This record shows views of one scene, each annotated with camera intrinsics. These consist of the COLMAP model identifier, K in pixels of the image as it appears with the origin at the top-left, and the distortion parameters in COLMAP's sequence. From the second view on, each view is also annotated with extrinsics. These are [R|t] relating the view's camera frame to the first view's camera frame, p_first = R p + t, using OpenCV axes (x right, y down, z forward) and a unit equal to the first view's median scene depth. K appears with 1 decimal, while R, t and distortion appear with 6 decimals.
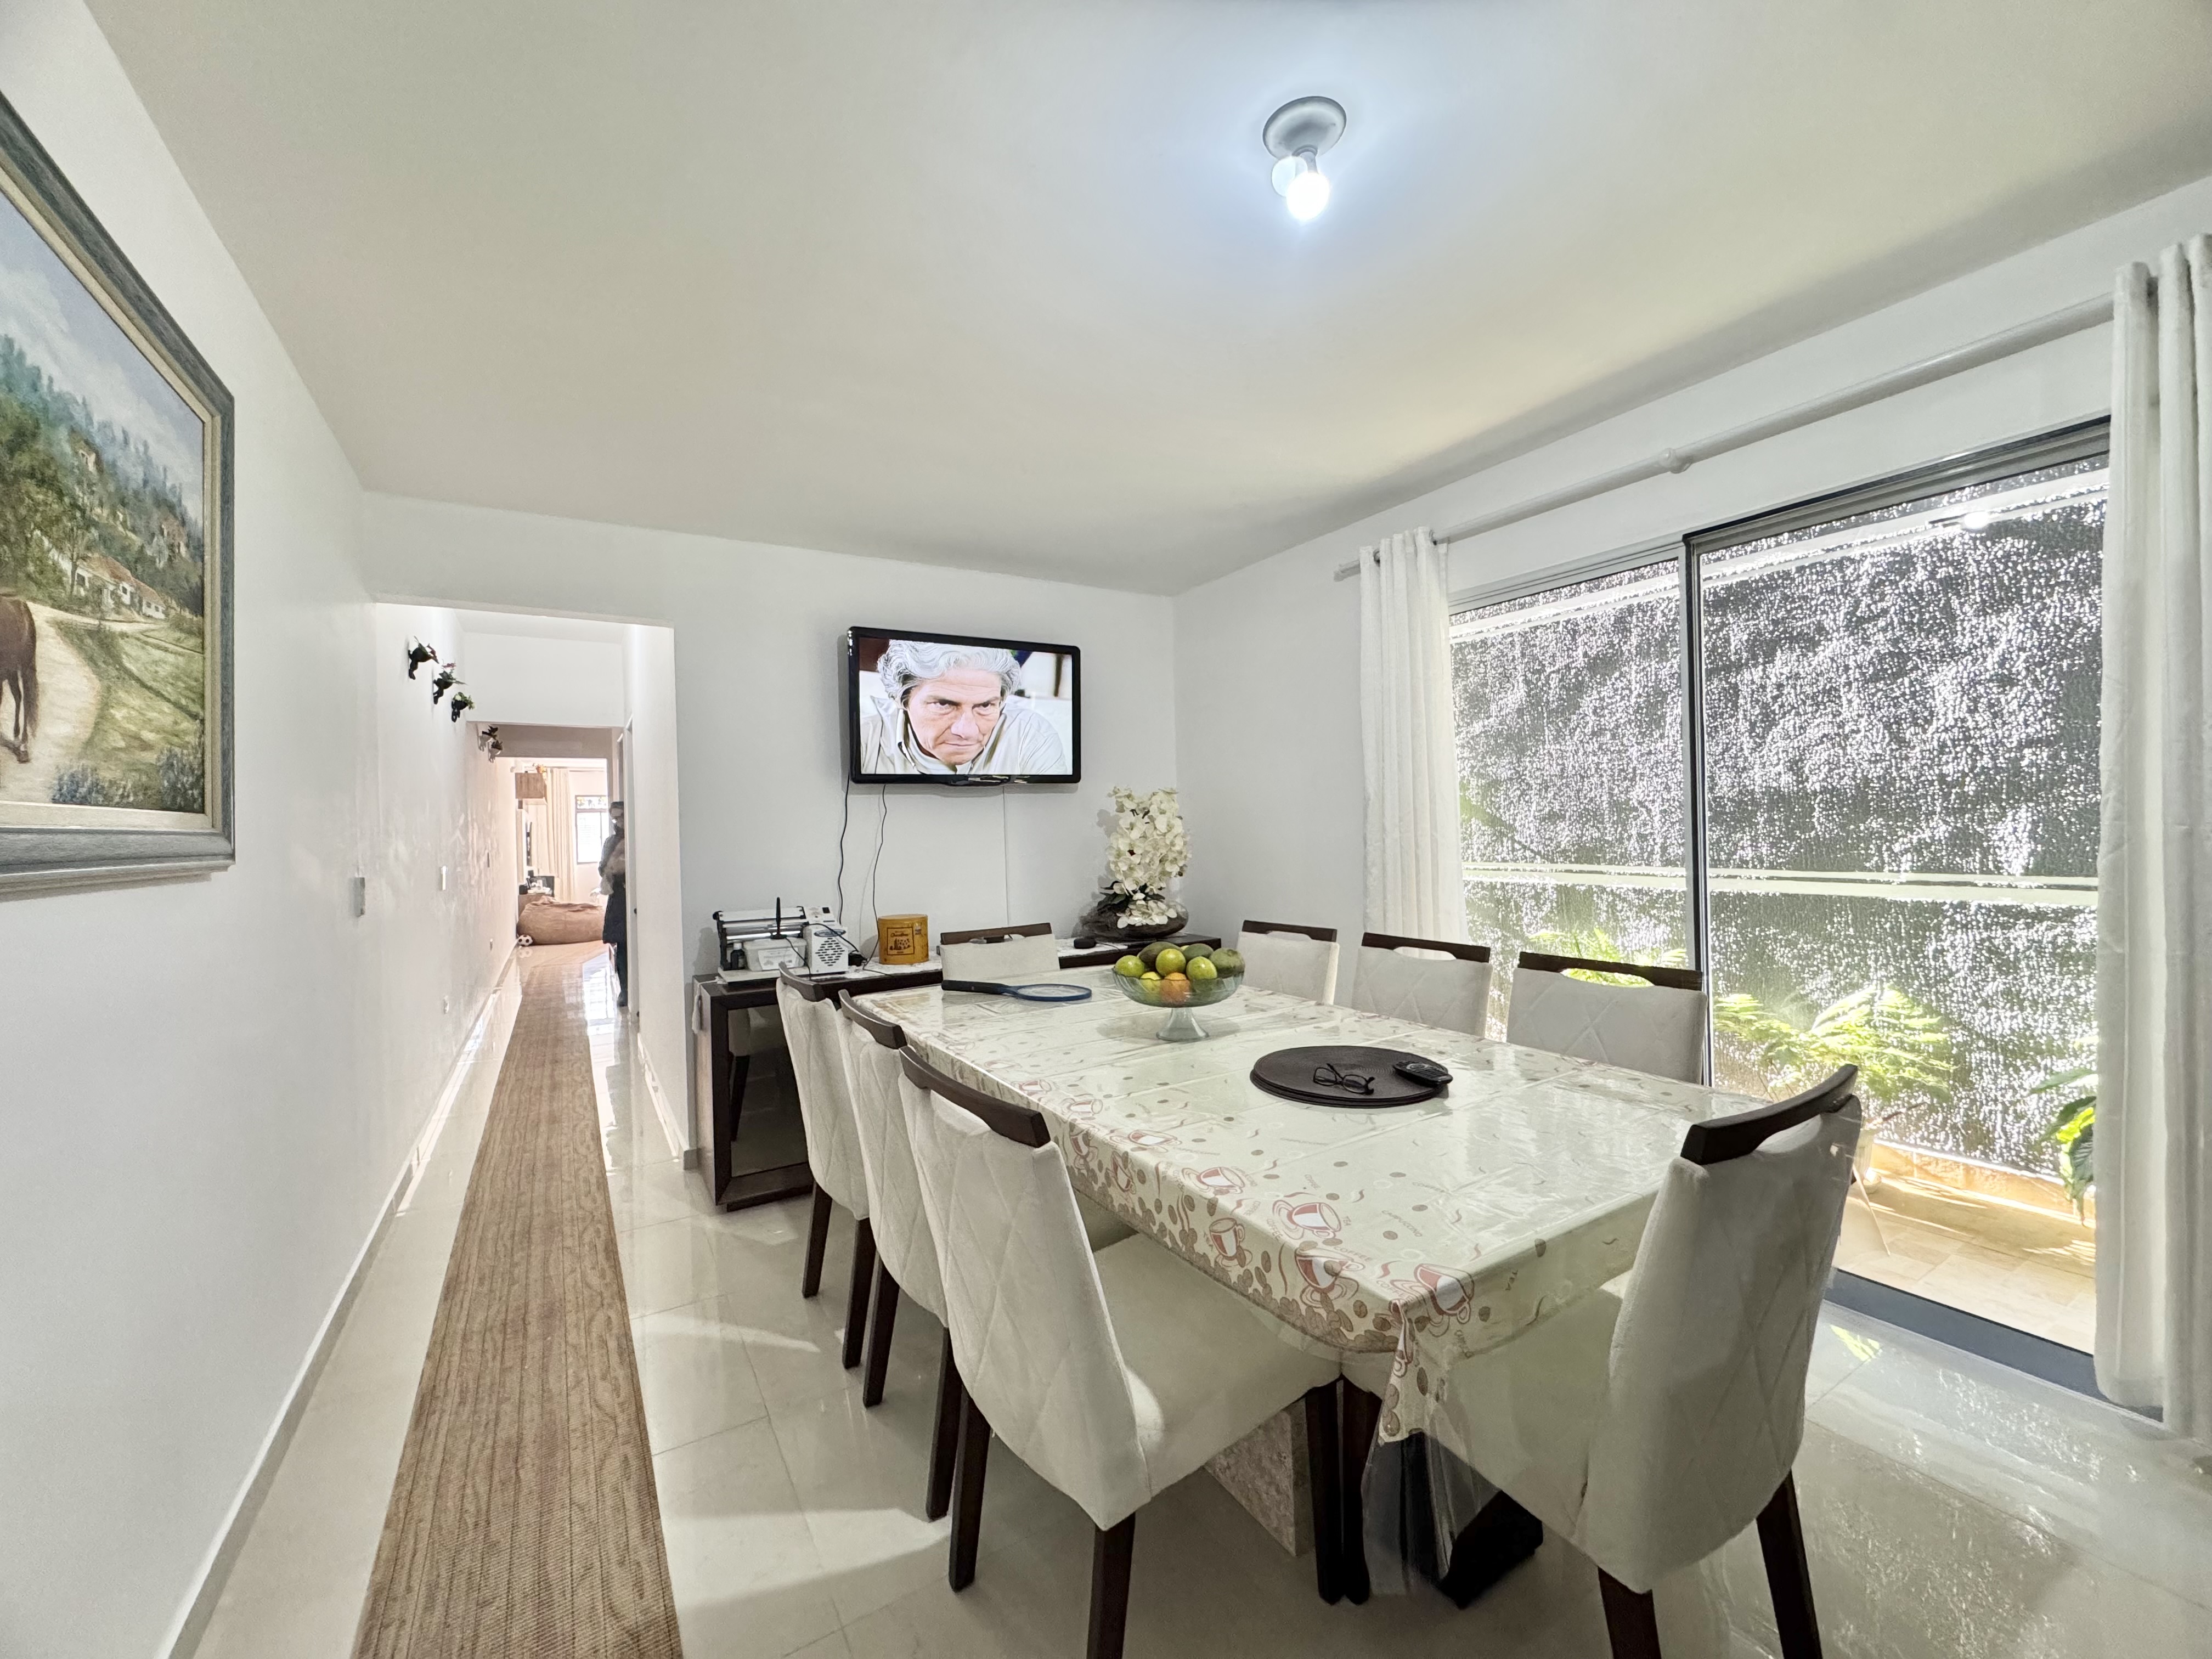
lens RADIAL K [[885.8, 0, 1107.1], [0, 885.8, 823.3], [0, 0, 1]] dist [-0.001469, 0.000265]
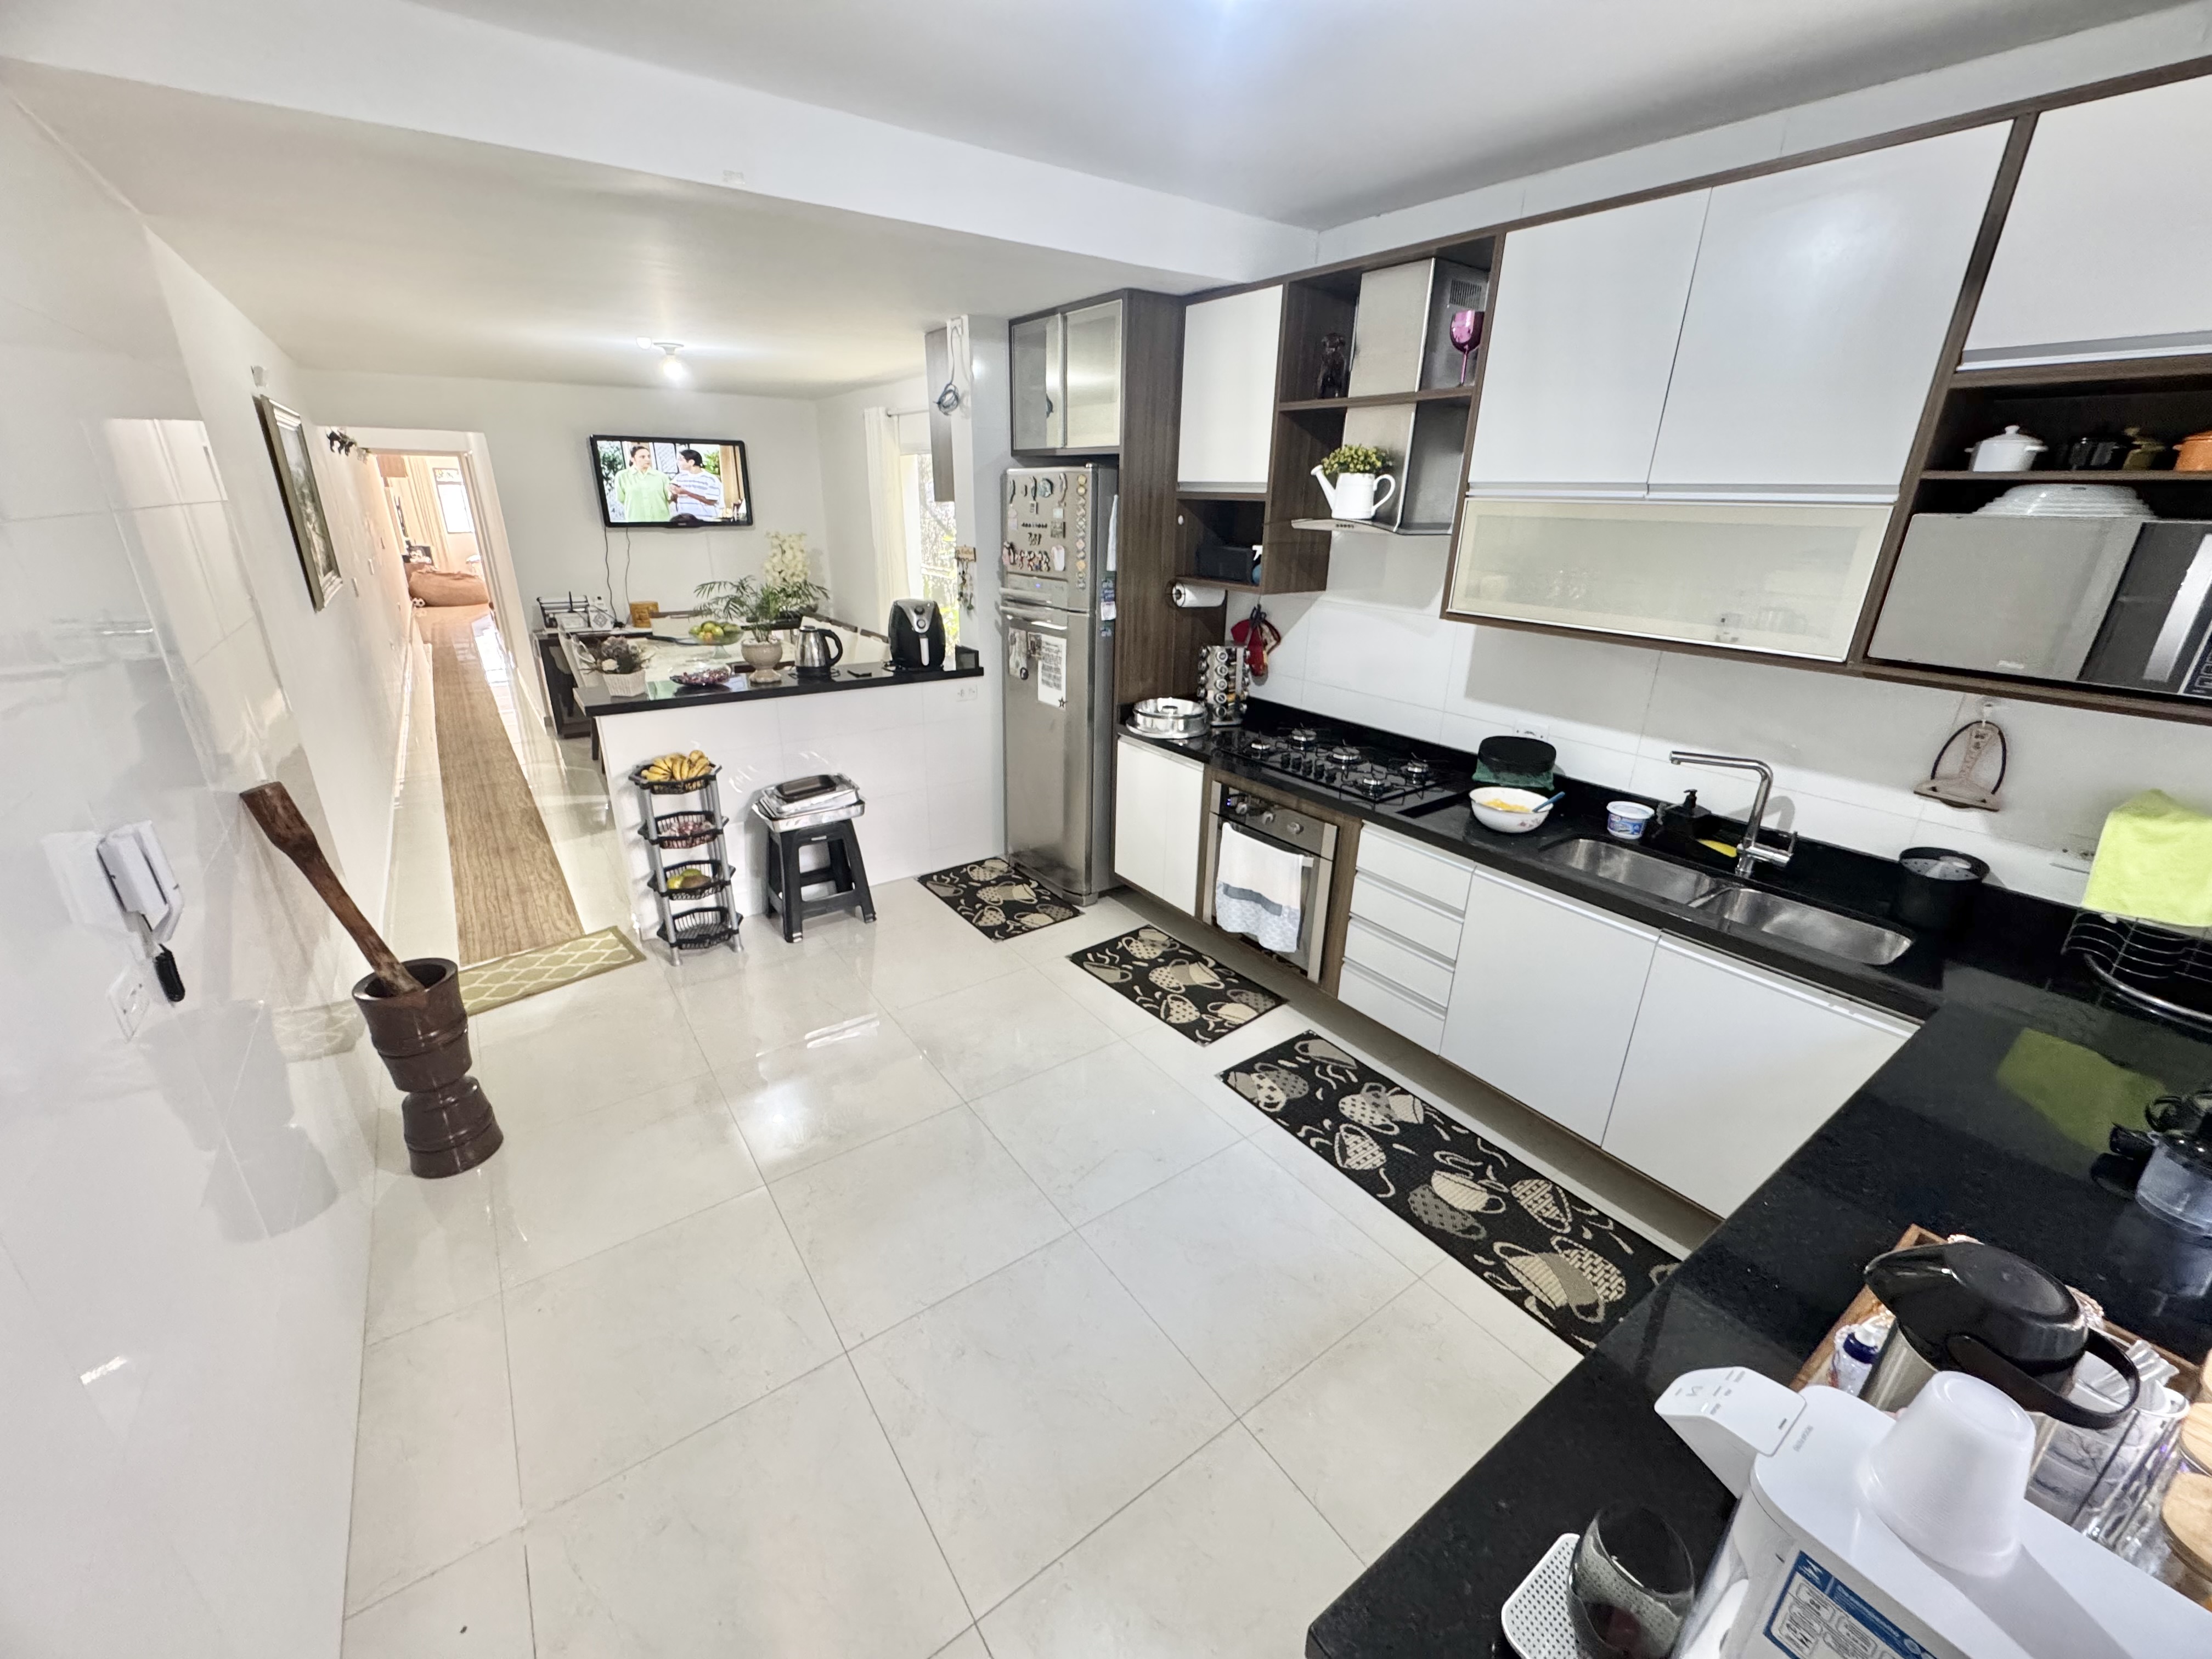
lens RADIAL K [[885.8, 0, 1094.7], [0, 885.8, 824.3], [0, 0, 1]] dist [-0.001469, 0.000265]
pose [[0.996986, 0.011370, 0.076743, 0.691440], [-0.037903, 0.934498, 0.353944, -0.185144], [-0.067692, -0.355786, 0.932113, -1.171209]]
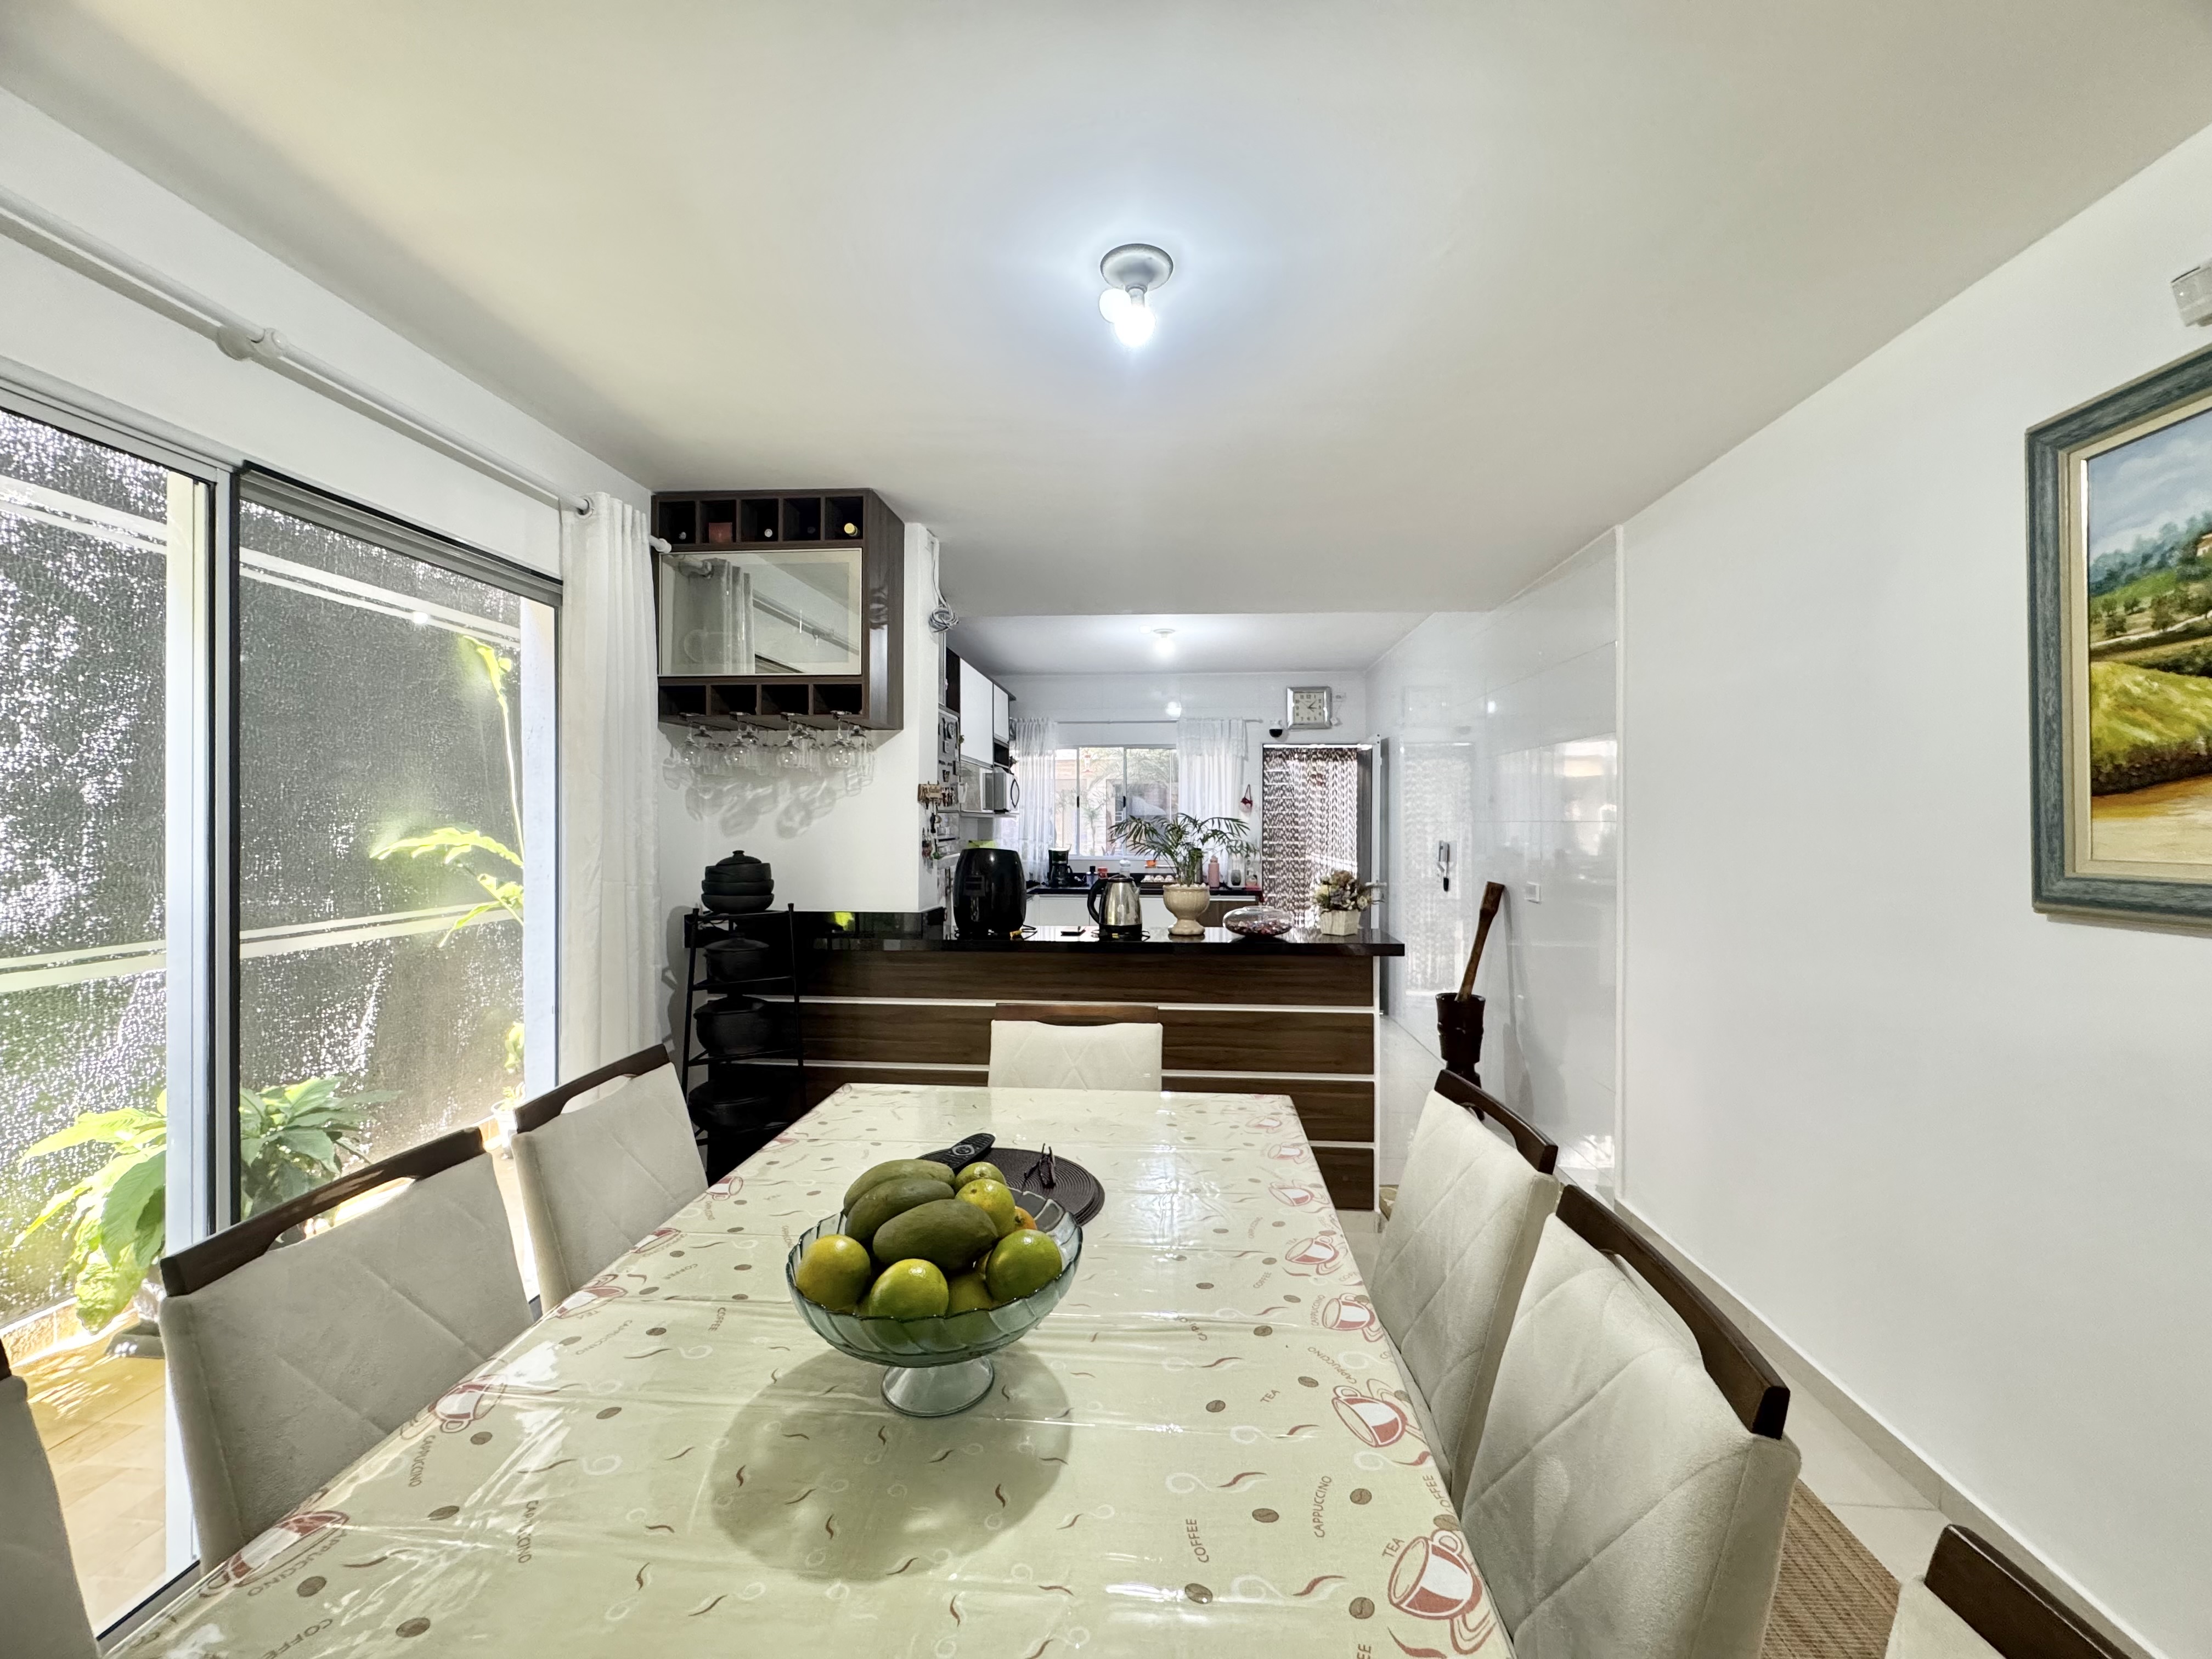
lens RADIAL K [[885.8, 0, 1107.7], [0, 885.8, 830.2], [0, 0, 1]] dist [-0.001469, 0.000265]
pose [[-0.808958, 0.018376, 0.587579, -0.184666], [0.018620, 0.999811, -0.005632, -0.032559], [-0.587572, 0.006385, -0.809147, 0.921687]]
